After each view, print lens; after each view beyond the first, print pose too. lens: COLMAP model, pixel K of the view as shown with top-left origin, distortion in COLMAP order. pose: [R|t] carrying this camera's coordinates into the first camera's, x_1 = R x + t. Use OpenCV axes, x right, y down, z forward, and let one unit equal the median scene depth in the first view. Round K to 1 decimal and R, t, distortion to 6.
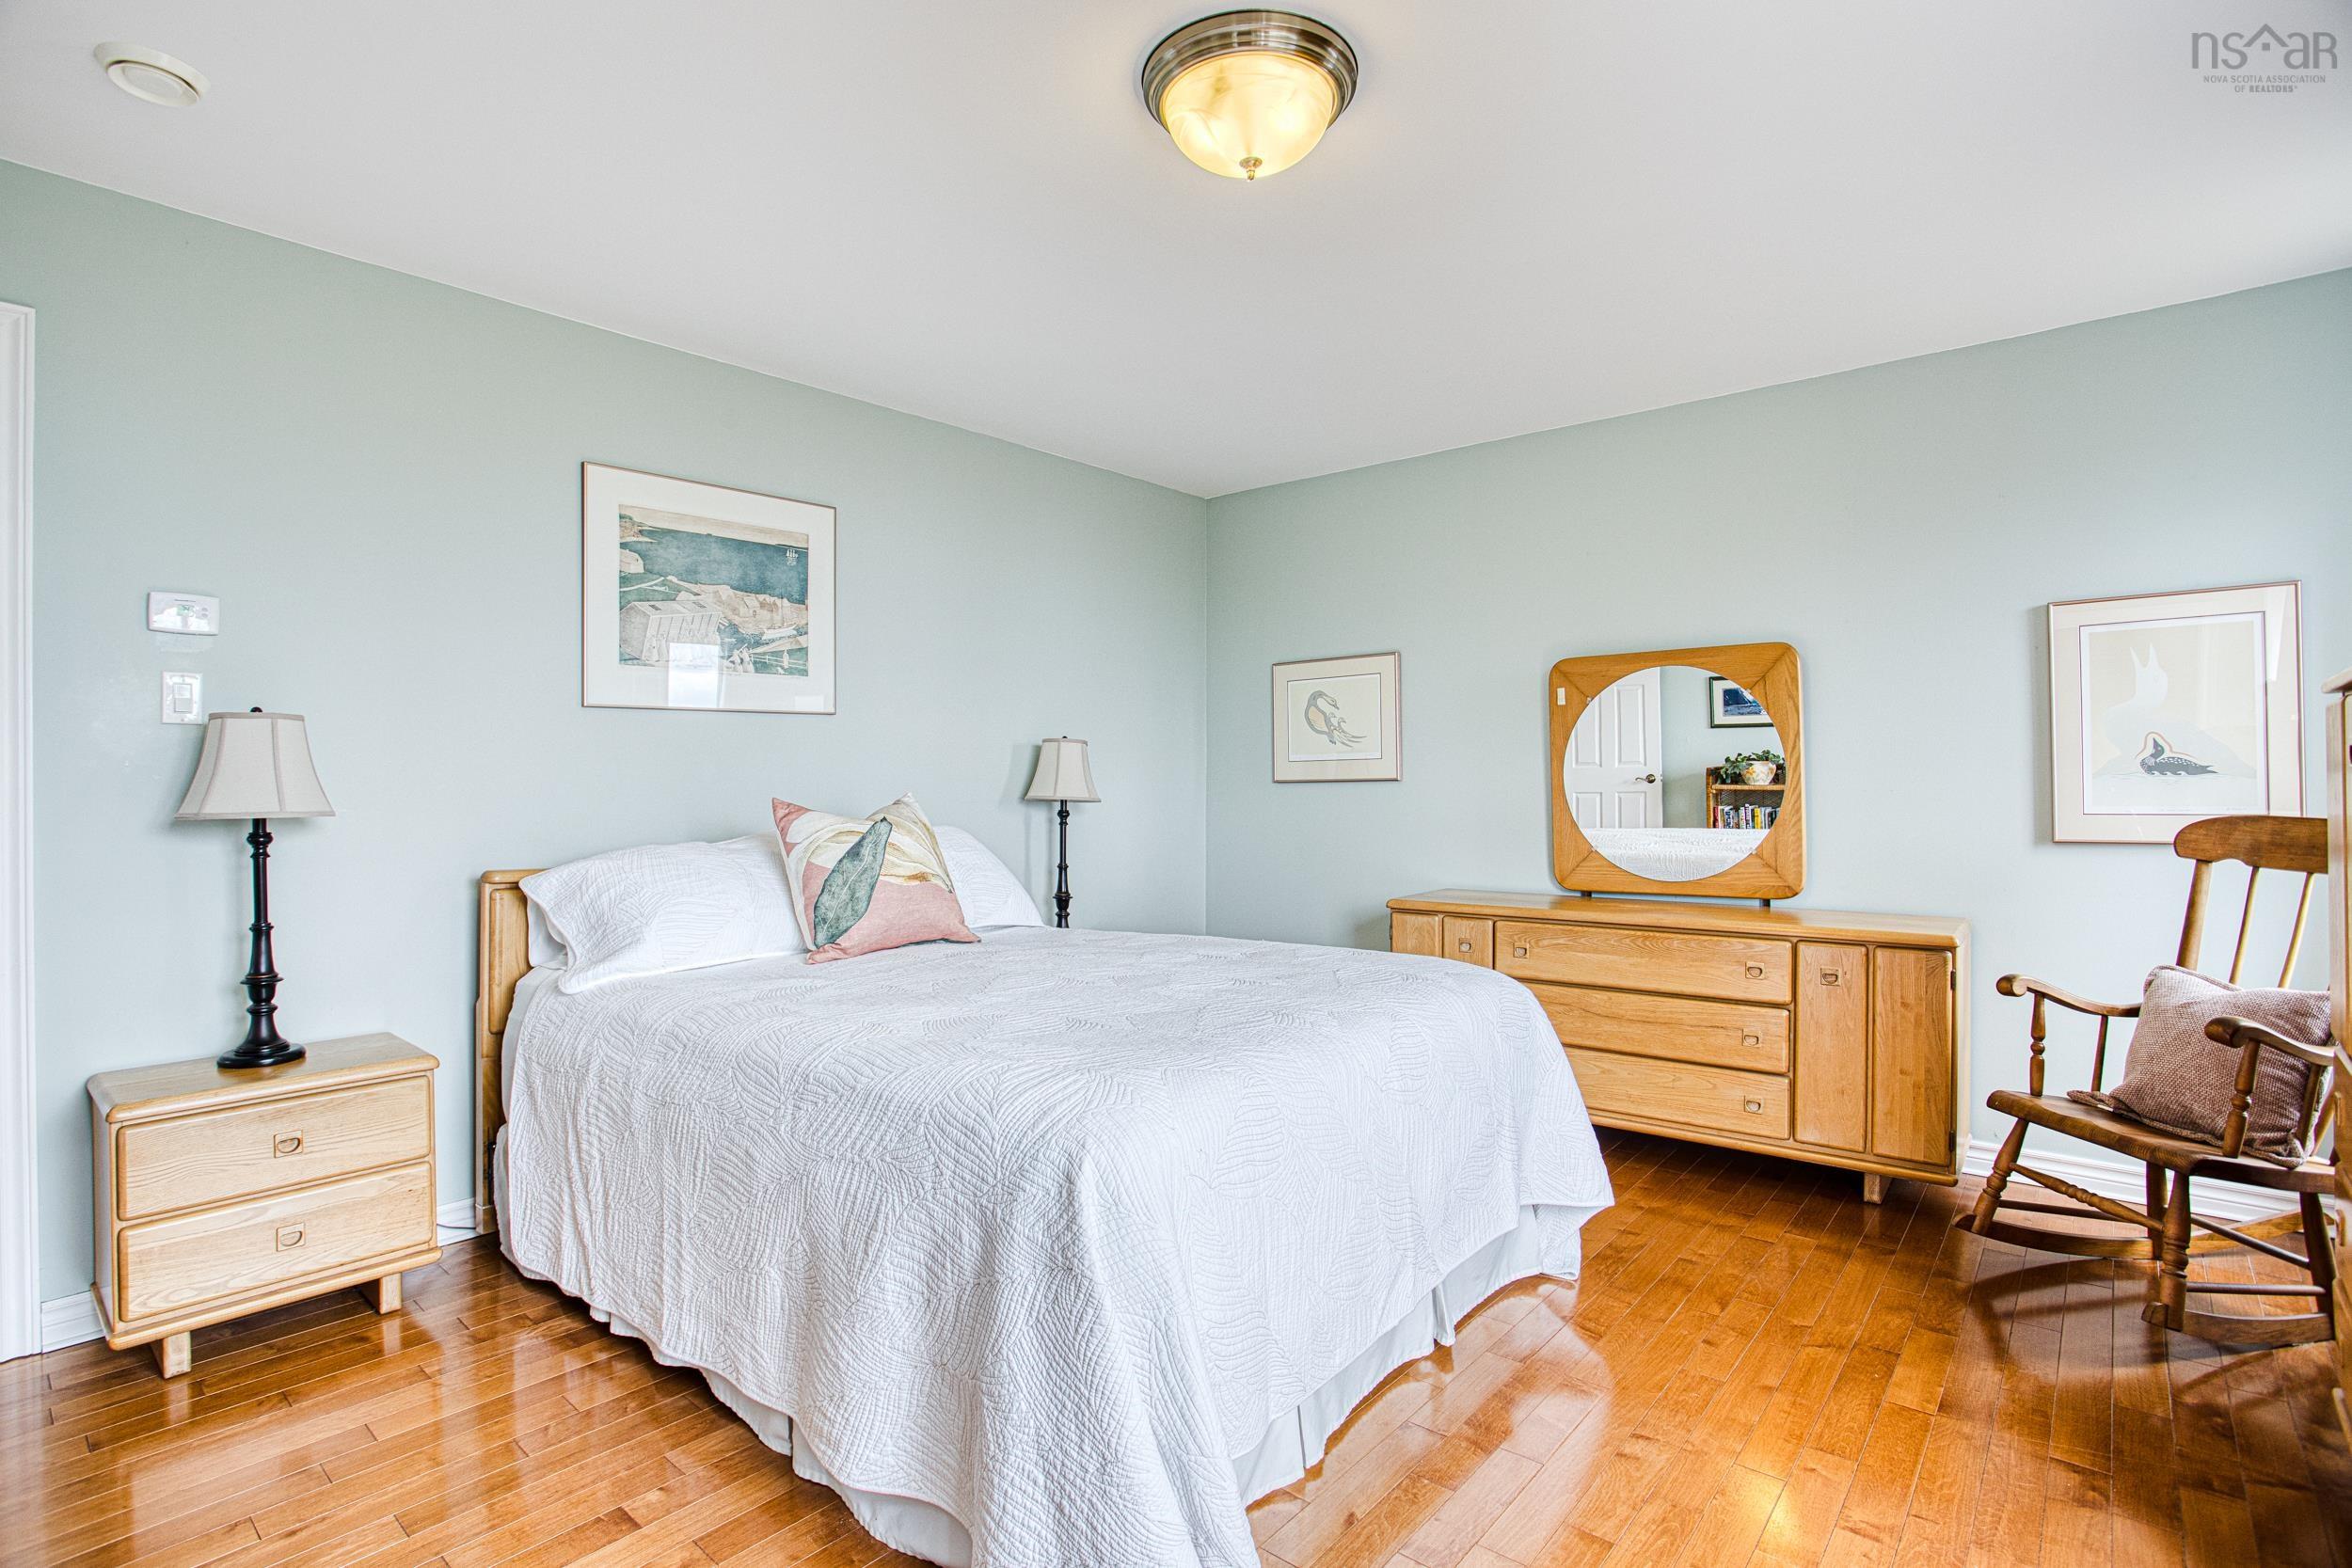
lens RADIAL K [[1127.9, 0, 1157.4], [0, 1127.9, 778.2], [0, 0, 1]] dist [-0.036095, 0.007164]
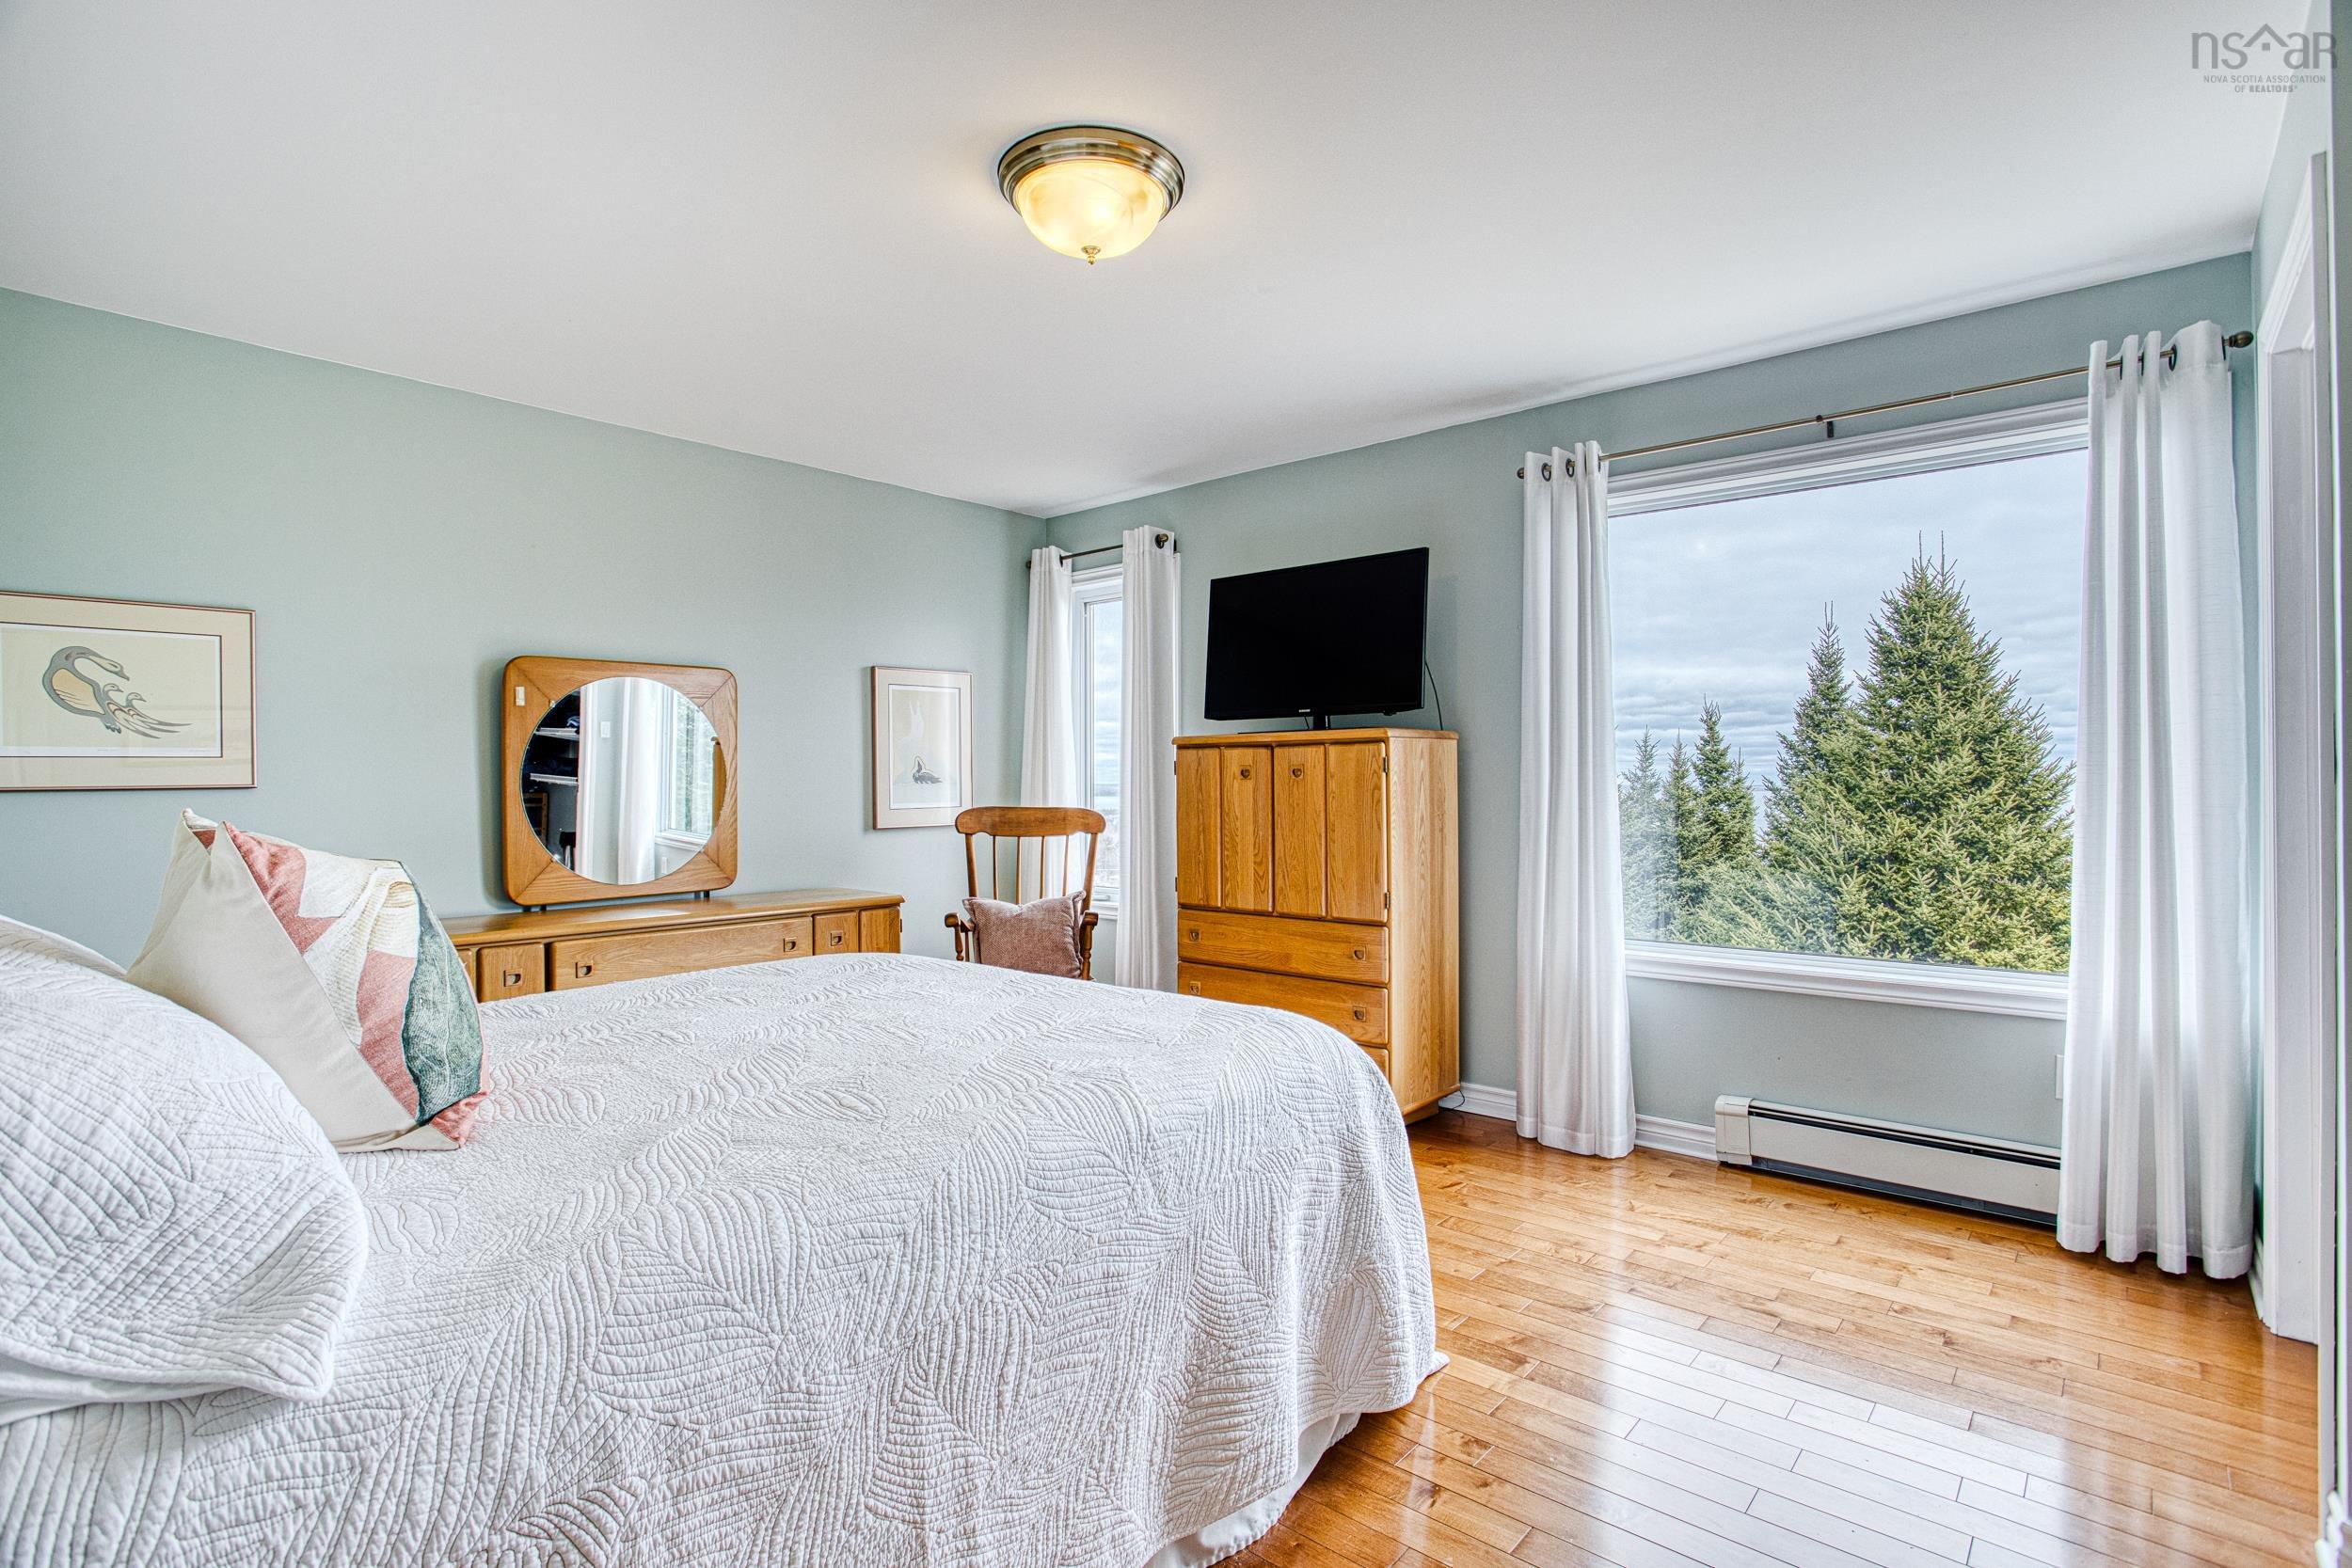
lens RADIAL K [[1127.9, 0, 1162.0], [0, 1127.9, 778.3], [0, 0, 1]] dist [-0.036095, 0.007164]
pose [[0.019900, 0.009006, 0.999761, -0.705878], [0.002362, 0.999956, -0.009054, 0.004811], [-0.999799, 0.002542, 0.019878, 0.596265]]
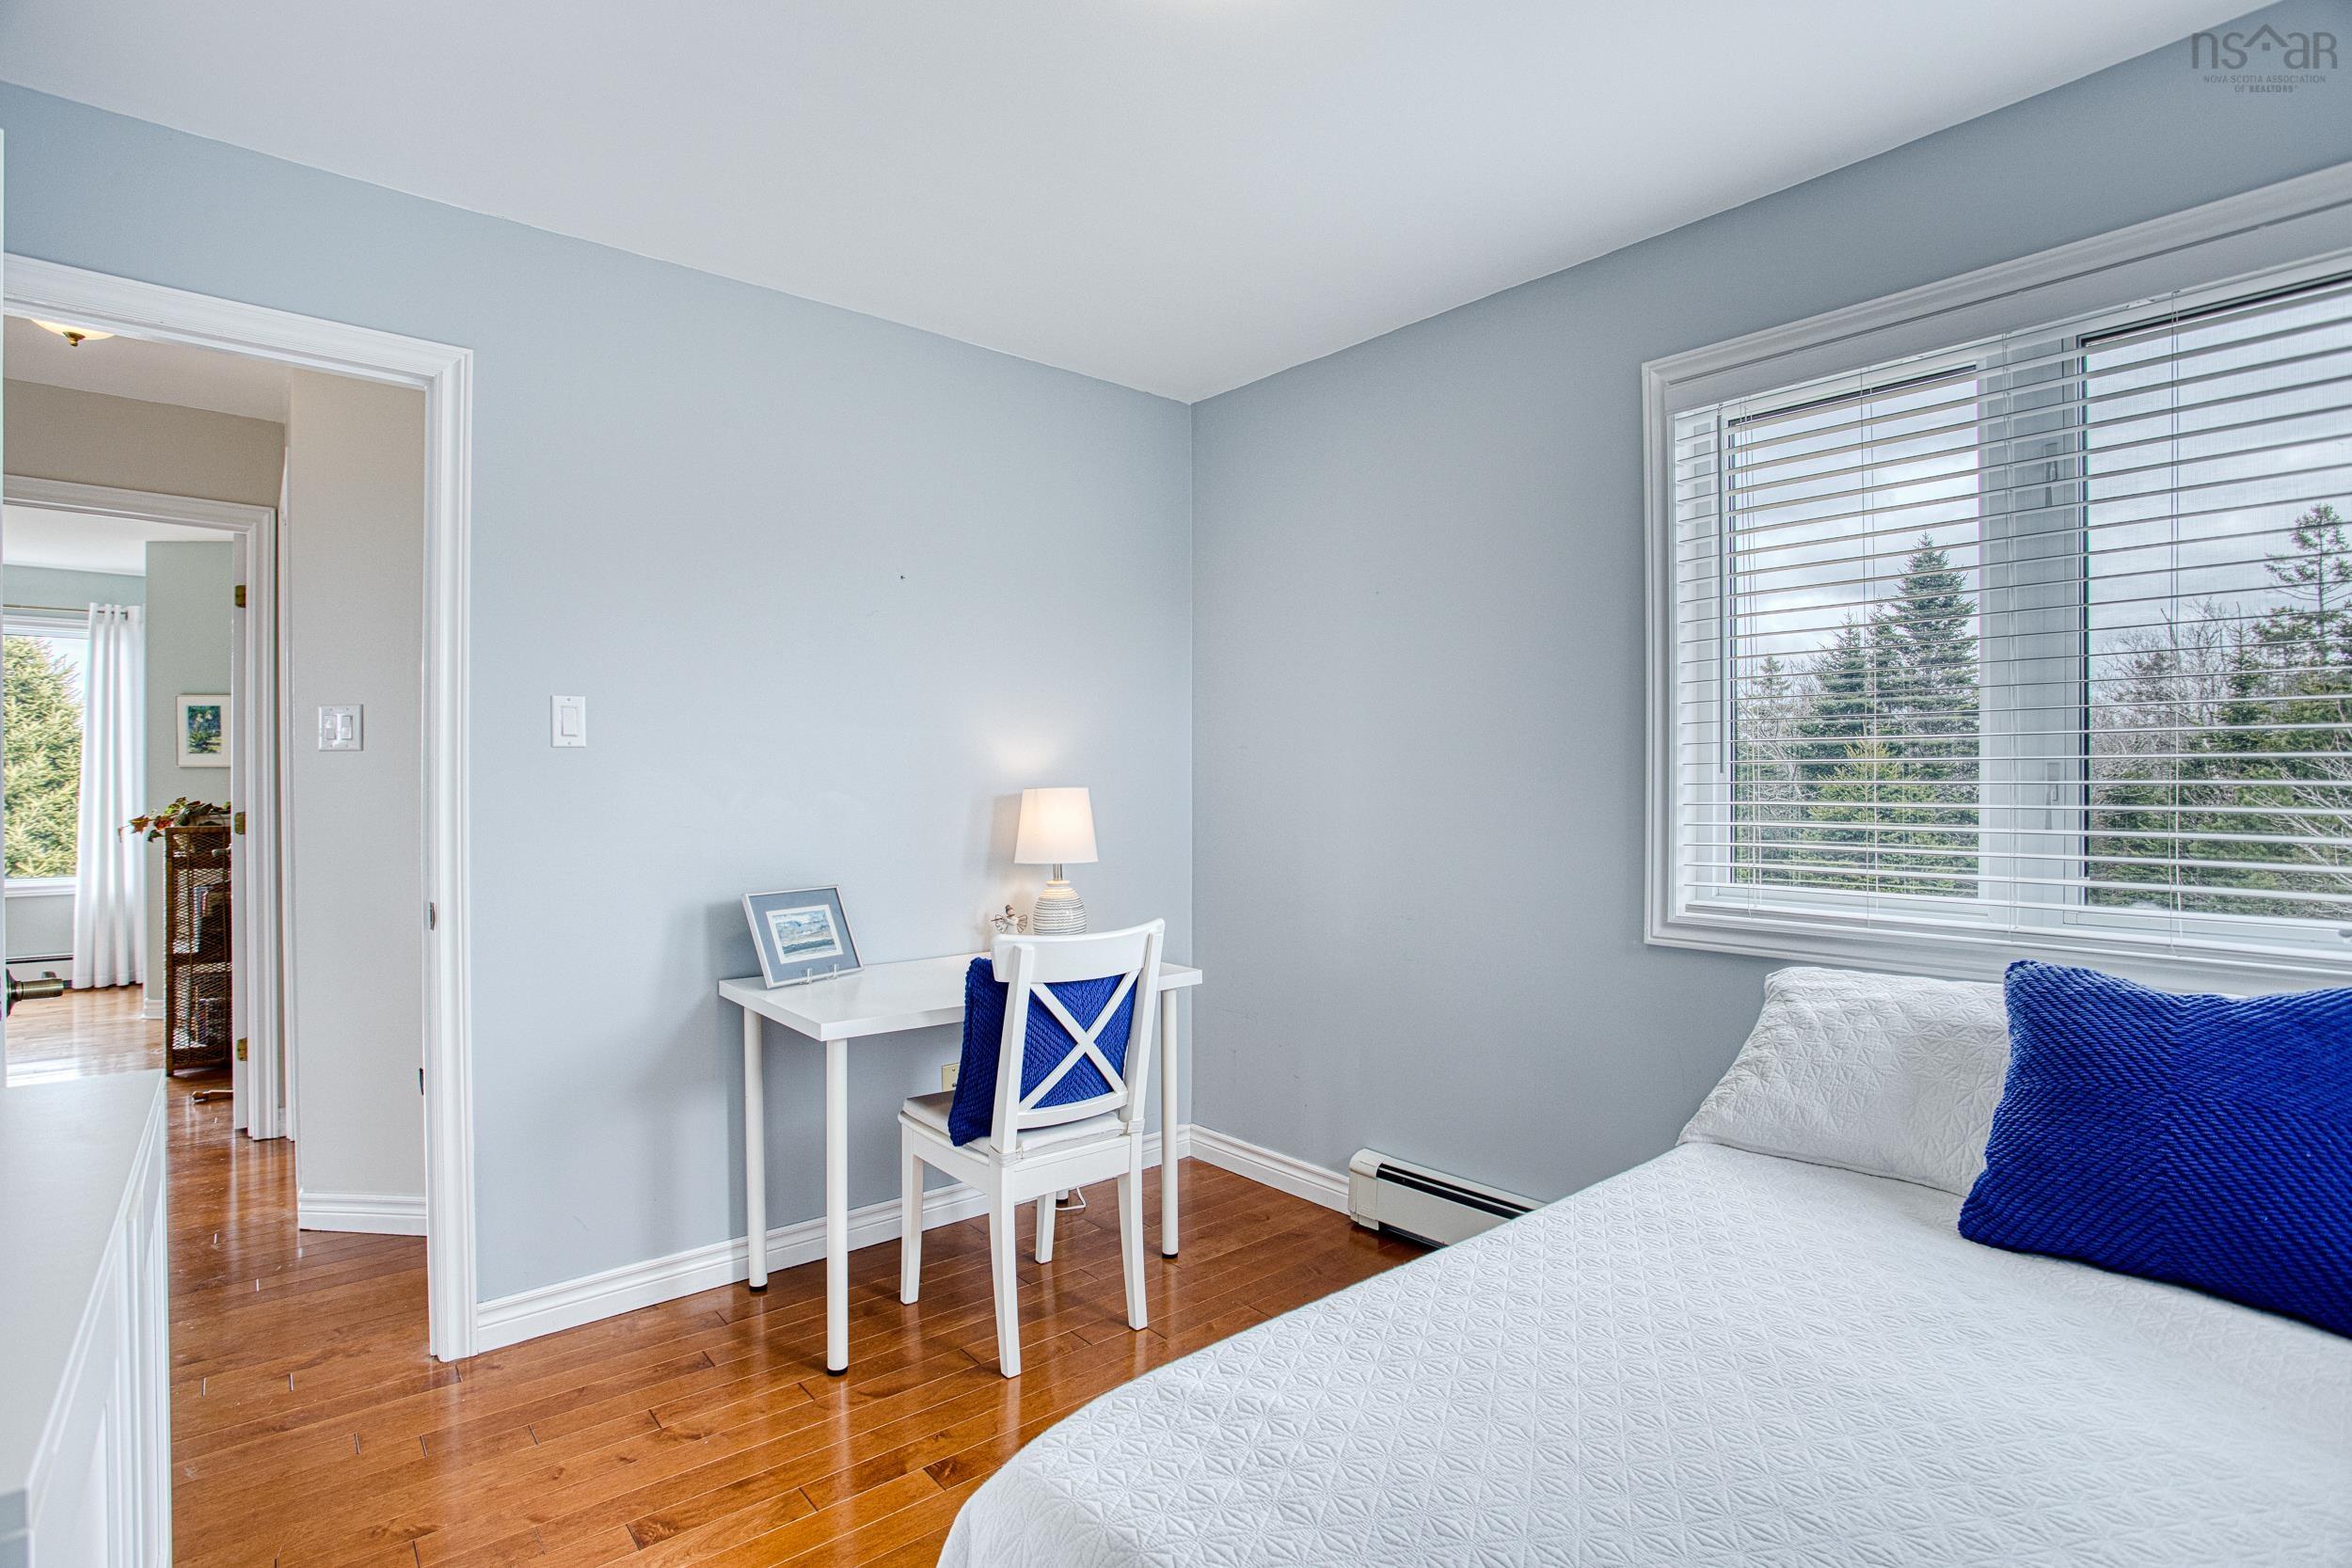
lens RADIAL K [[1127.9, 0, 1174.4], [0, 1127.9, 784.1], [0, 0, 1]] dist [-0.036095, 0.007164]
pose [[-0.986589, 0.001933, 0.163211, -1.877905], [0.002087, 0.999998, 0.000773, -0.003167], [-0.163209, 0.001104, -0.986591, 1.379911]]
